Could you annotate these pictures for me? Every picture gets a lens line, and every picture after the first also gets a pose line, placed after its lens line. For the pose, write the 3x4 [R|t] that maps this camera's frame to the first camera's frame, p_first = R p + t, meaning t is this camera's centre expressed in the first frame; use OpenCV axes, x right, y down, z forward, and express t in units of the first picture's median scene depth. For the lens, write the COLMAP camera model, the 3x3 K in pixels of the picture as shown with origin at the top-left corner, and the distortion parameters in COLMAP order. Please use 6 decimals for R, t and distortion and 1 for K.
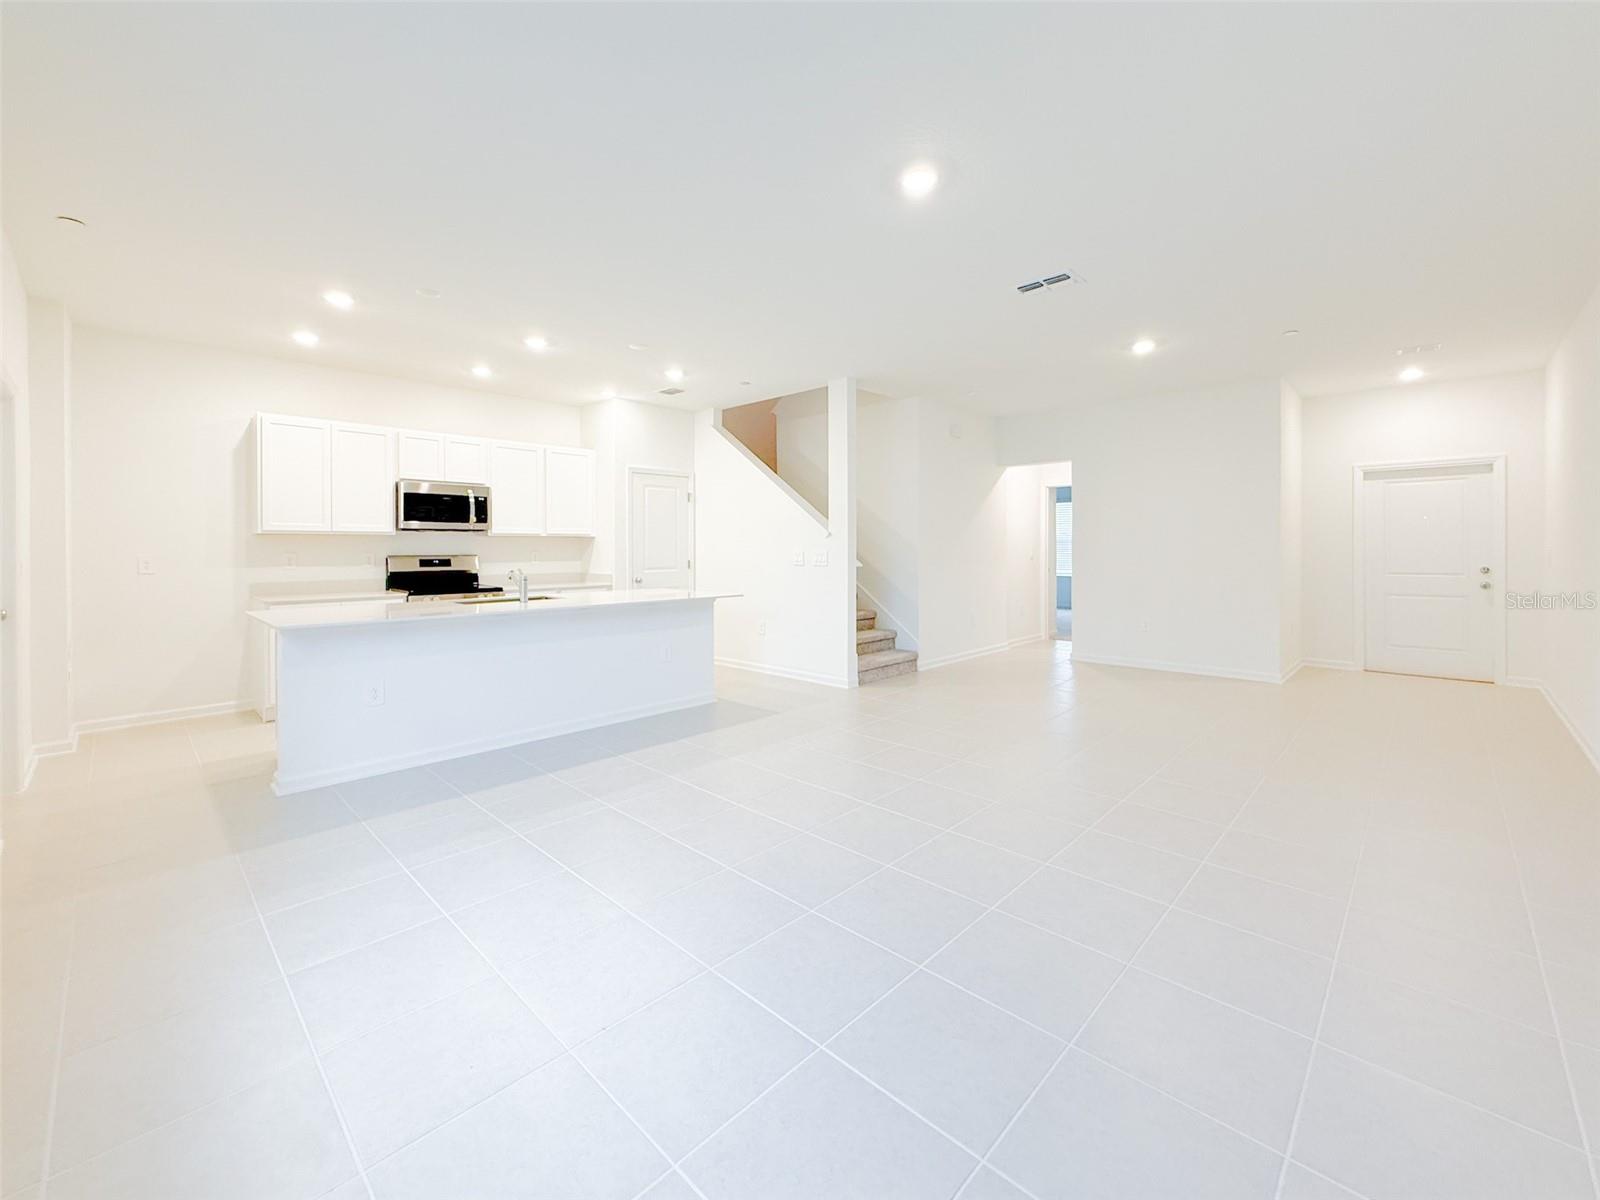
lens RADIAL K [[651.2, 0, 792.6], [0, 651.2, 552.3], [0, 0, 1]] dist [-0.001147, -0.000208]
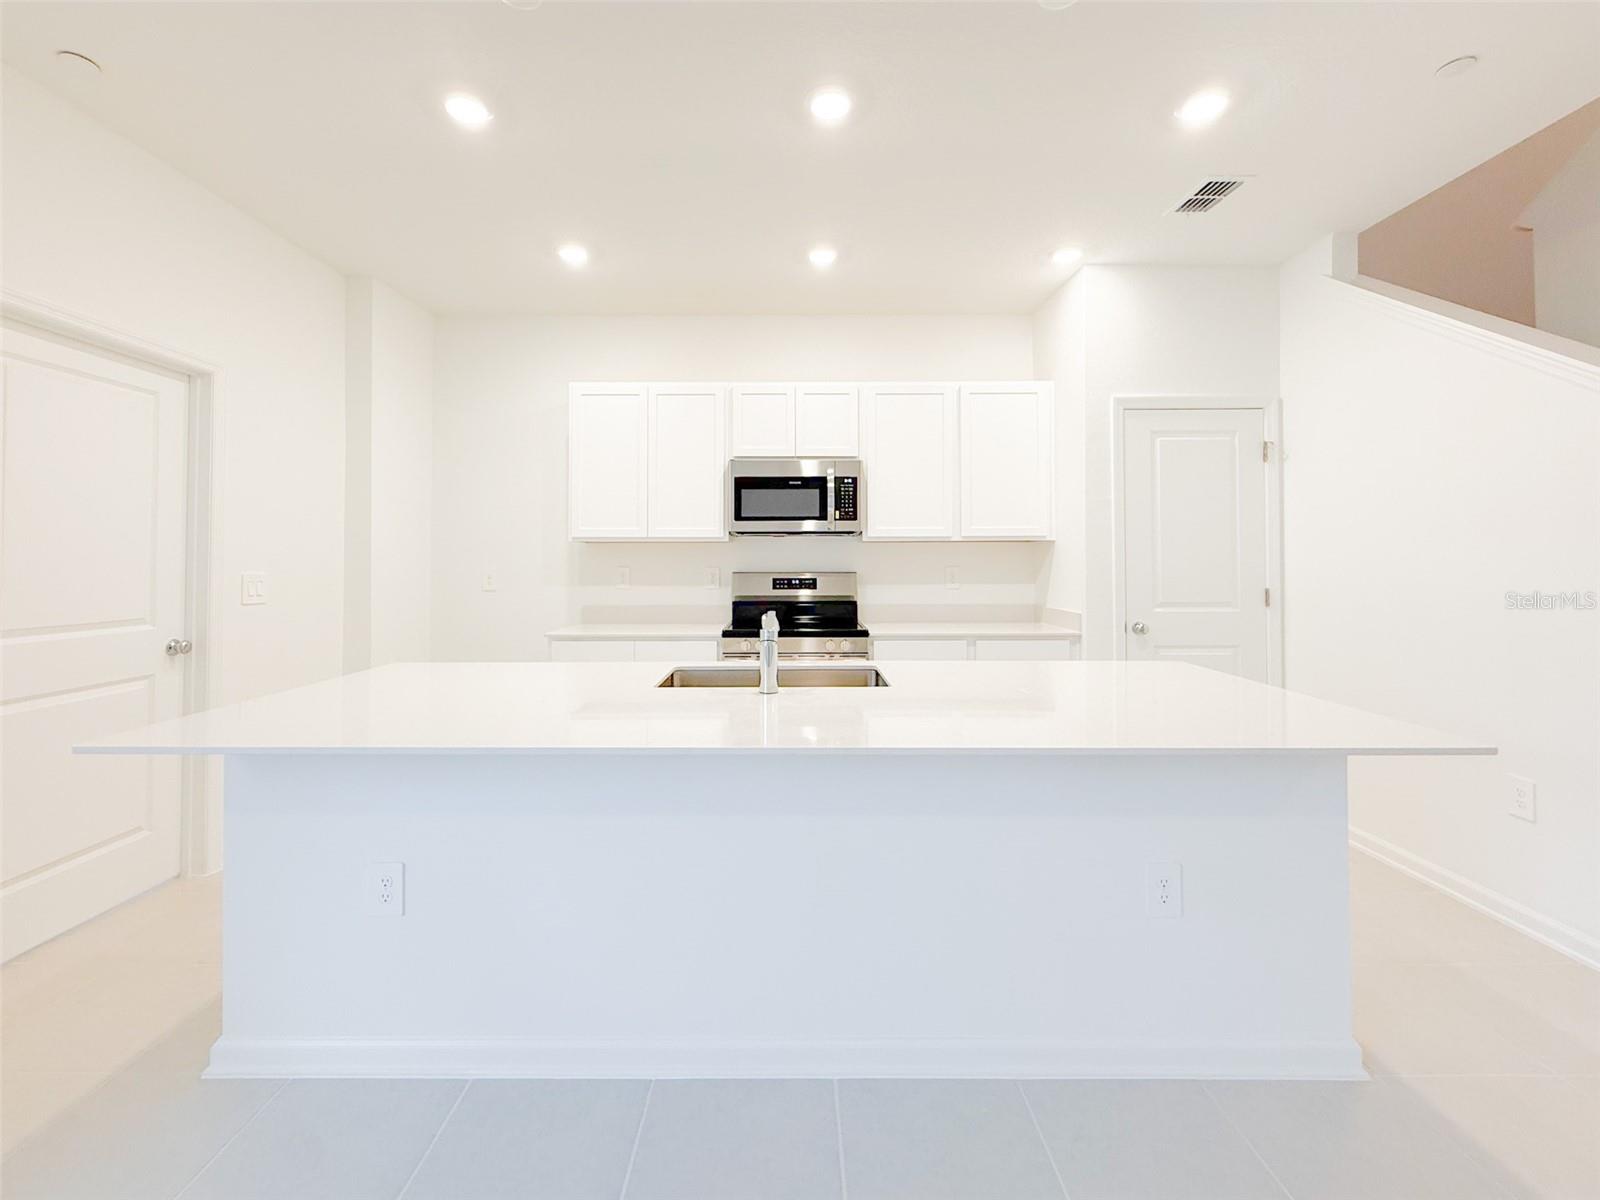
lens RADIAL K [[651.2, 0, 792.6], [0, 651.2, 552.3], [0, 0, 1]] dist [-0.001147, -0.000208]
pose [[0.696746, -0.011795, -0.717221, -0.071981], [-0.007389, 0.999694, -0.023619, 0.000153], [0.717280, 0.021756, 0.696445, 0.503192]]
